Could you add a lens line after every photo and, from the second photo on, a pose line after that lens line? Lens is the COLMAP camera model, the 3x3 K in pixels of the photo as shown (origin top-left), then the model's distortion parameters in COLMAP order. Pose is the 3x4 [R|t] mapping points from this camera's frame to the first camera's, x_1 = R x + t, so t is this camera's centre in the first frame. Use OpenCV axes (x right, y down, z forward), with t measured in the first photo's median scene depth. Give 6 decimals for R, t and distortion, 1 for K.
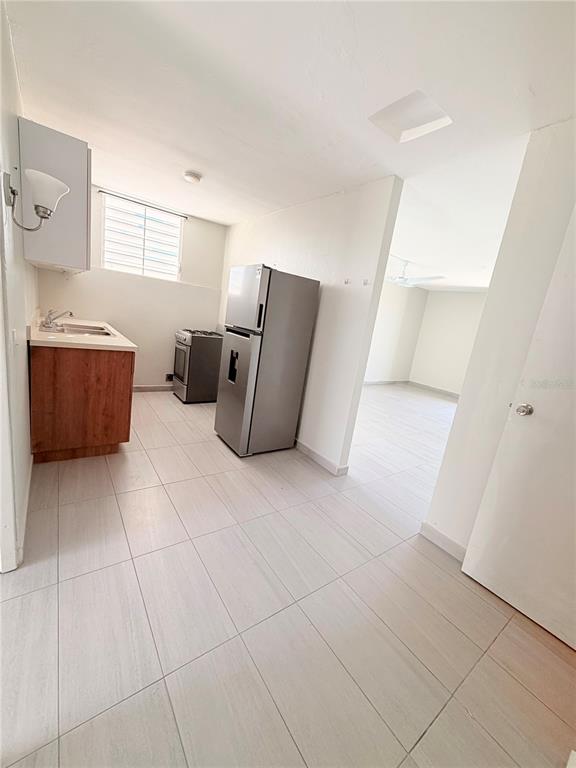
lens RADIAL K [[308.7, 0, 289.0], [0, 308.7, 379.8], [0, 0, 1]] dist [-0.000562, -0.000011]
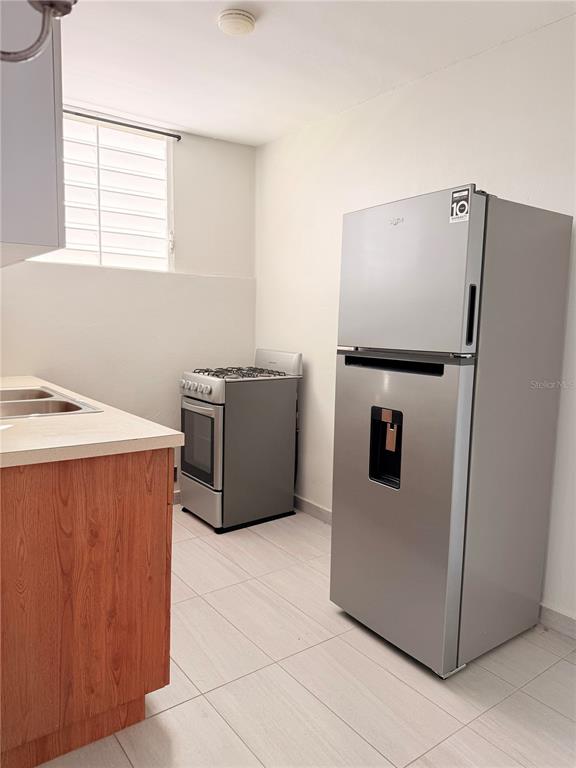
lens RADIAL K [[552.5, 0, 288.0], [0, 552.5, 384.0], [0, 0, 1]] dist [0.010372, 0.000103]
pose [[0.991947, -0.126161, -0.011122, -0.319872], [0.124735, 0.988385, -0.086816, -0.085767], [0.021945, 0.084730, 0.996162, 0.292540]]
